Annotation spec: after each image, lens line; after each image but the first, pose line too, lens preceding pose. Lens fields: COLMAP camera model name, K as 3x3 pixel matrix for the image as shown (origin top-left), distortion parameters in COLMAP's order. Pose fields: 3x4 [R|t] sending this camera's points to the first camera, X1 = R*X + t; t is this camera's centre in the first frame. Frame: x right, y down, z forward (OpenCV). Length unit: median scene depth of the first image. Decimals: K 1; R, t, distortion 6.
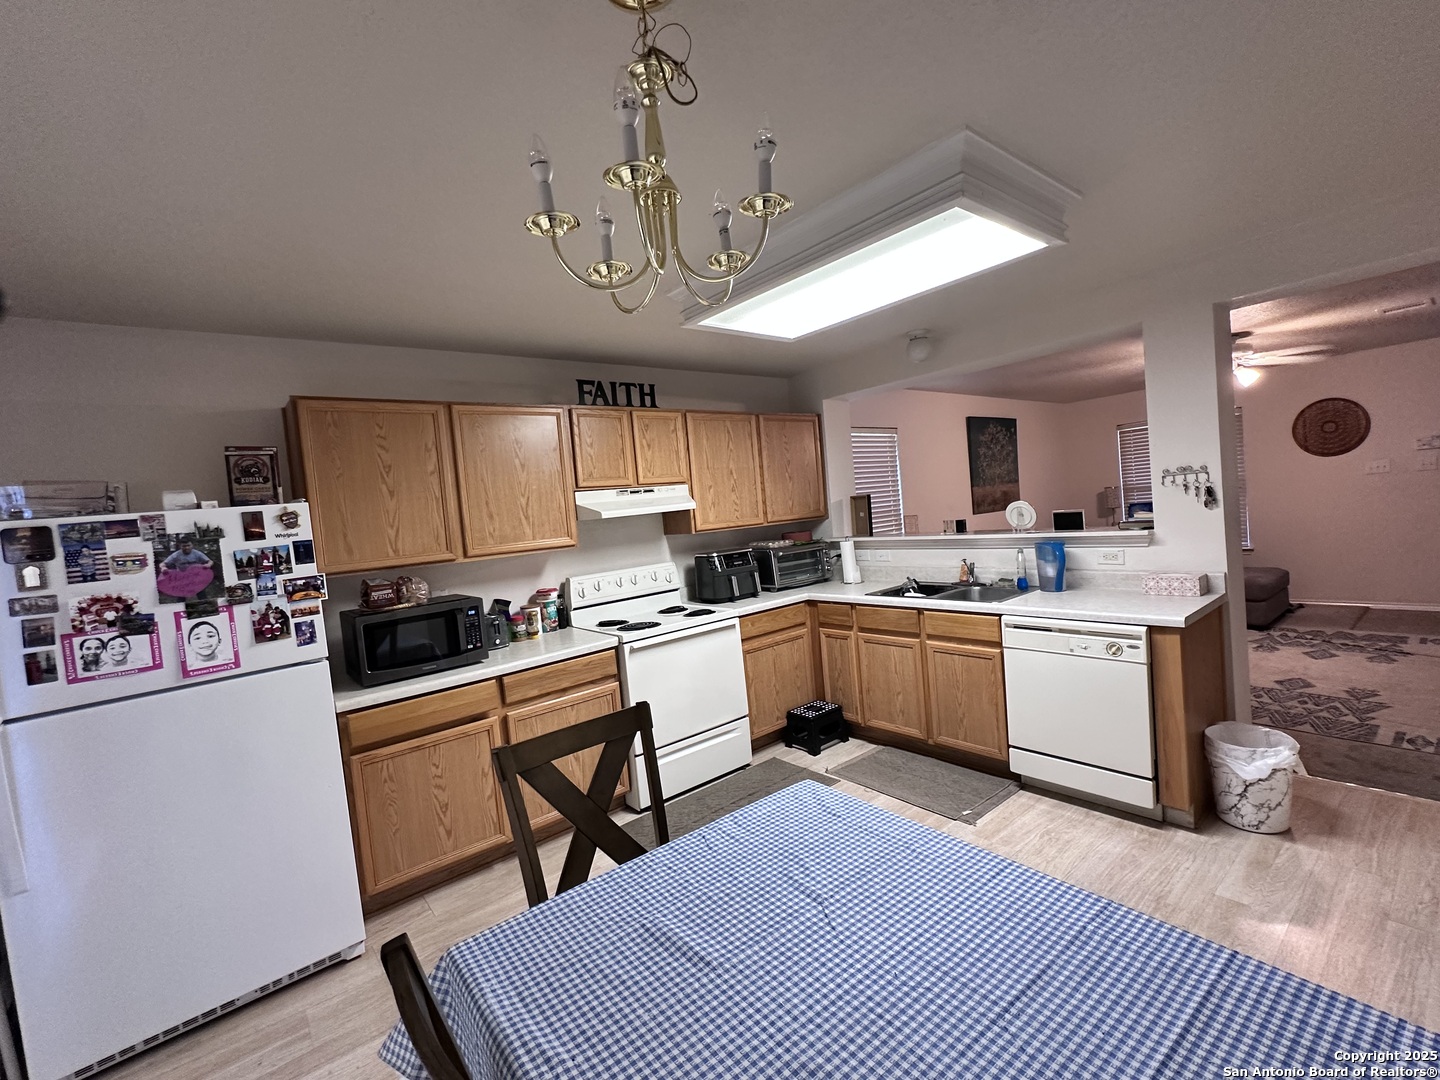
lens RADIAL K [[632.0, 0, 725.2], [0, 632.0, 539.2], [0, 0, 1]] dist [-0.006499, 0.000100]
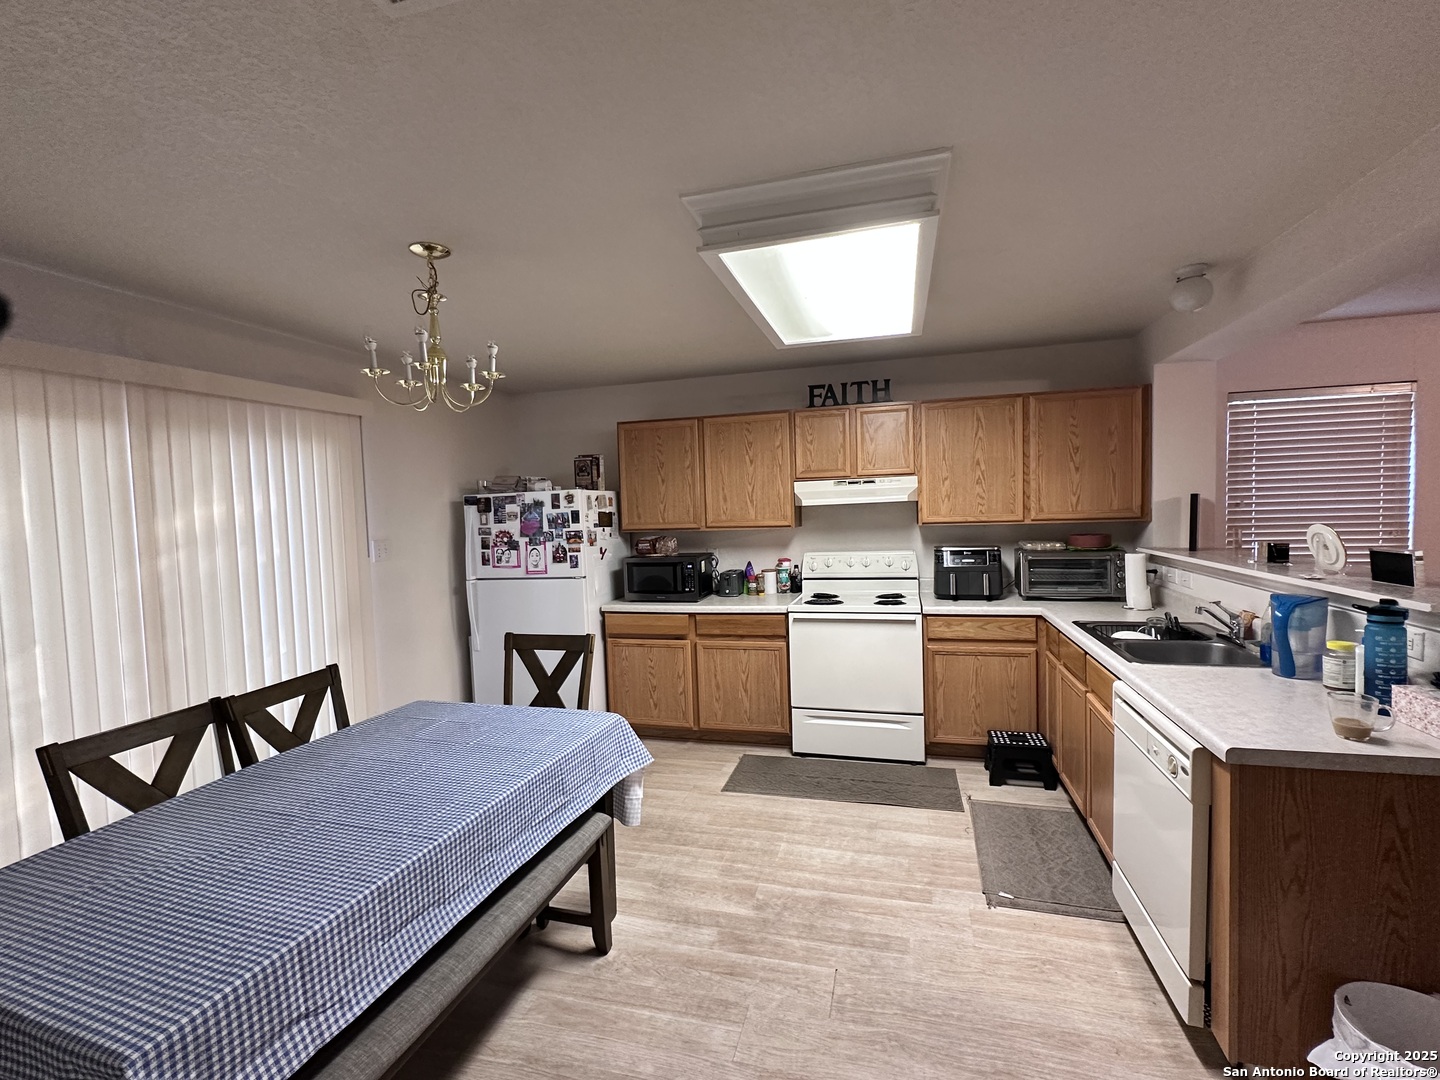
lens RADIAL K [[632.0, 0, 718.1], [0, 632.0, 534.6], [0, 0, 1]] dist [-0.006499, 0.000100]
pose [[0.576324, 0.108482, -0.809989, 0.688197], [-0.059344, 0.994089, 0.090914, -0.078399], [0.815064, -0.004328, 0.579355, 0.190765]]
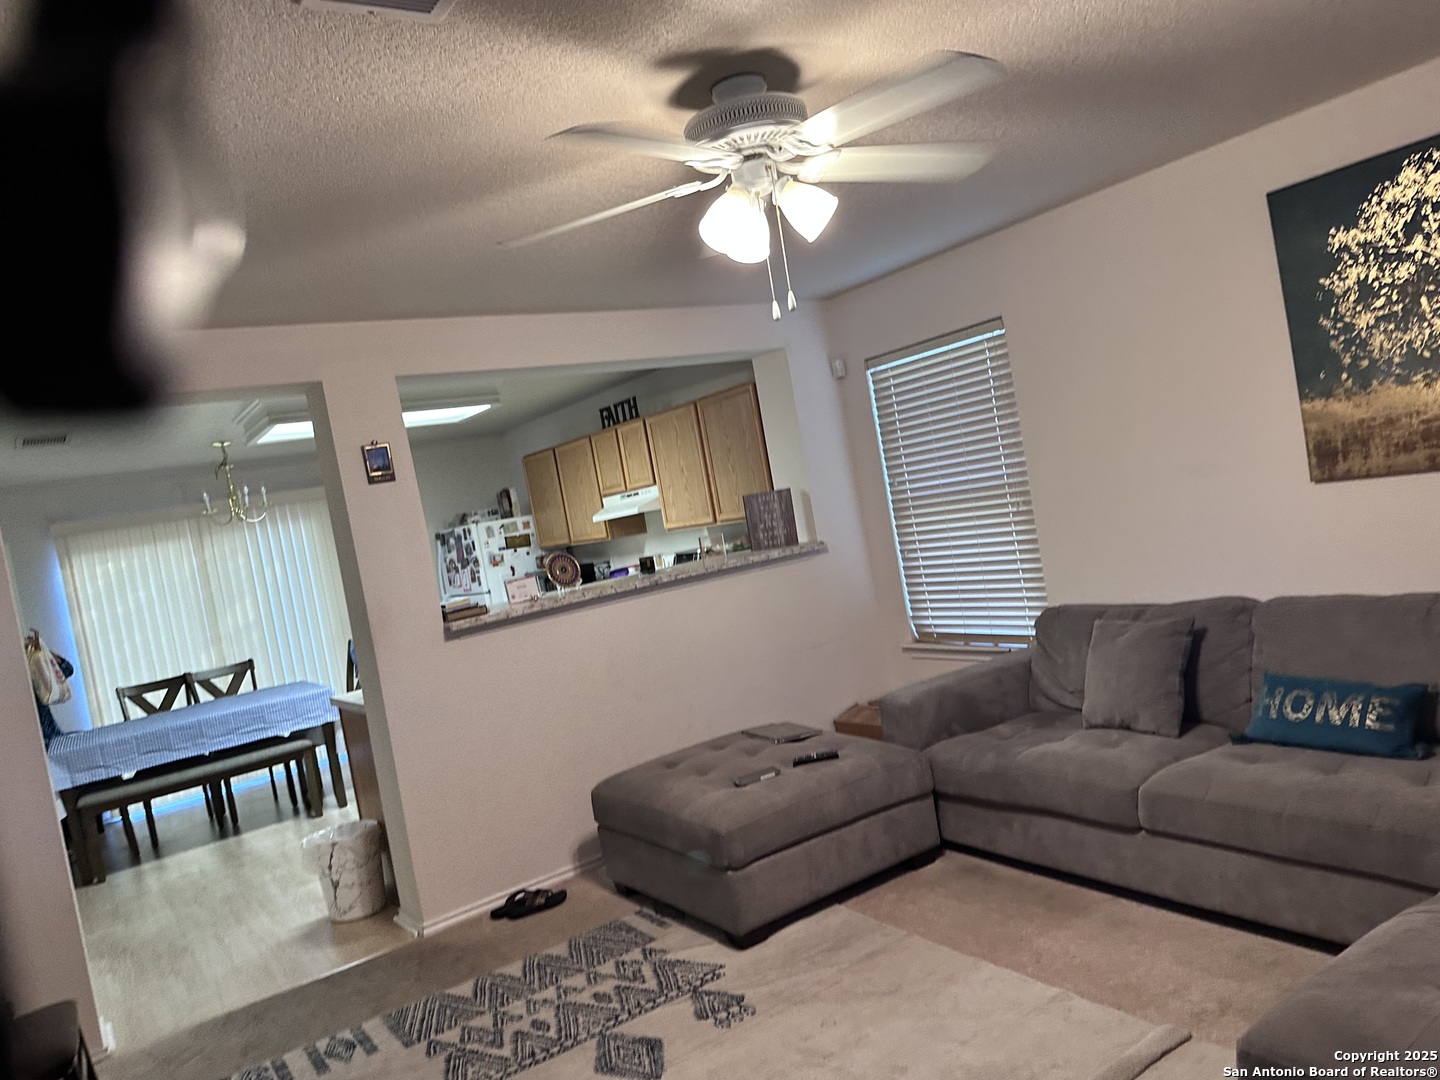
lens RADIAL K [[1021.2, 0, 718.0], [0, 1021.2, 545.3], [0, 0, 1]] dist [0.033366, -0.048539]
pose [[-0.072113, 0.150706, -0.985945, 1.944971], [0.135071, 0.980888, 0.140054, -0.254208], [0.988208, -0.123072, -0.091091, 1.474198]]
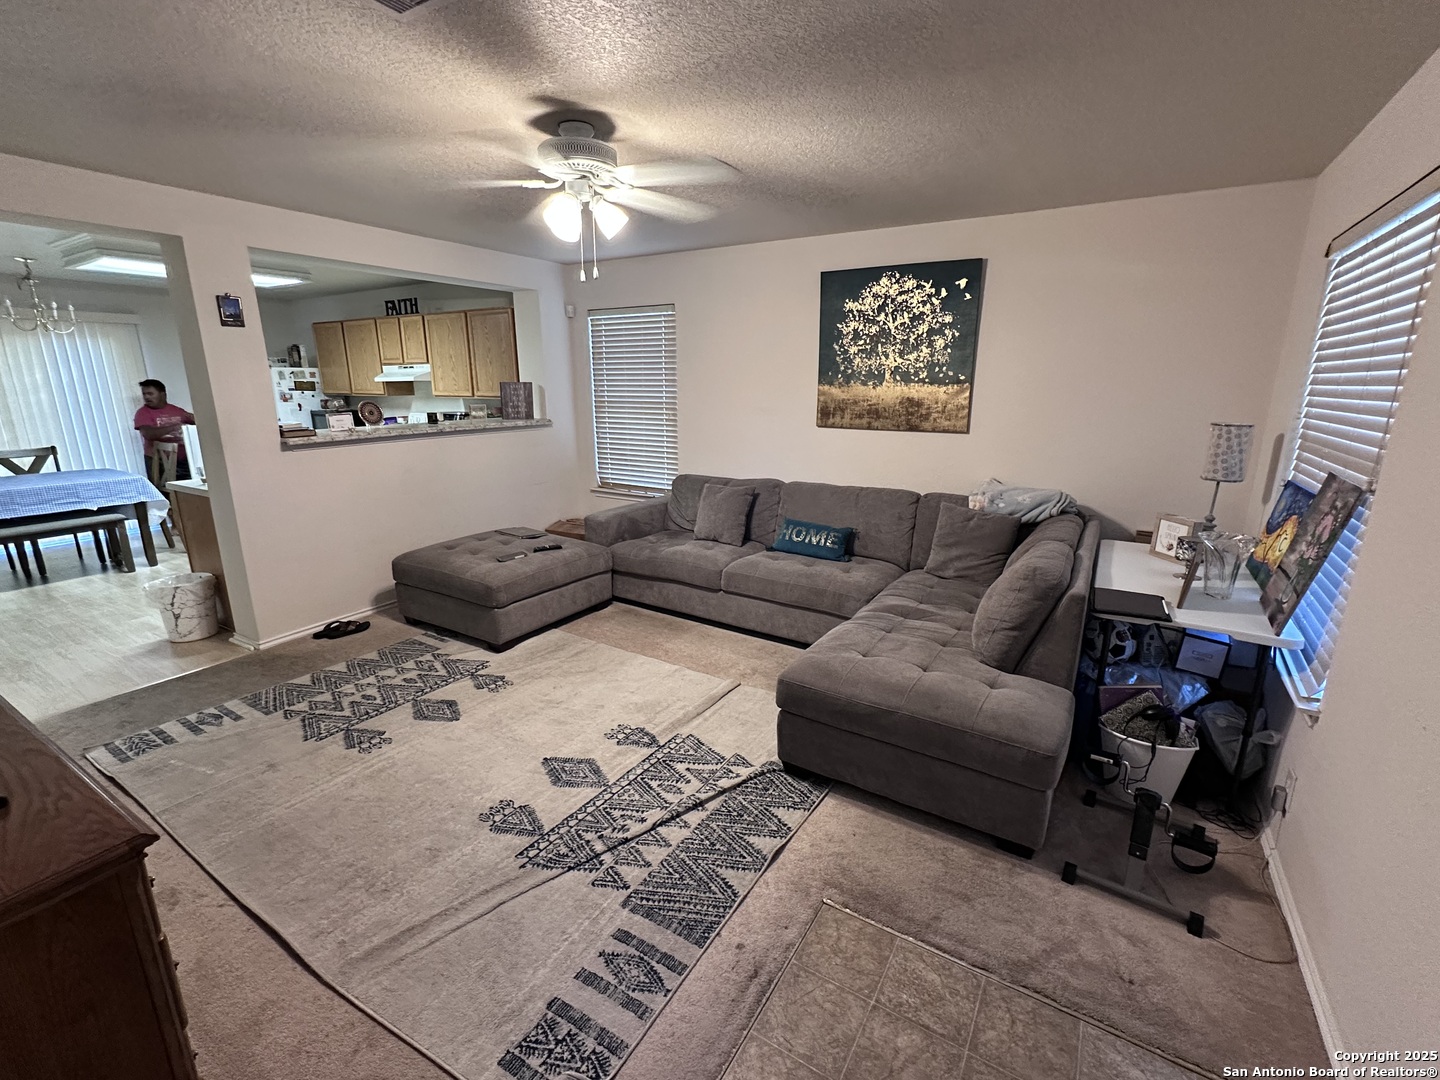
lens RADIAL K [[632.0, 0, 727.1], [0, 632.0, 535.0], [0, 0, 1]] dist [-0.006499, 0.000100]
pose [[0.332116, 0.316626, -0.888508, 2.019516], [-0.074878, 0.947853, 0.309785, -0.265618], [0.940262, -0.036355, 0.338506, 1.360650]]
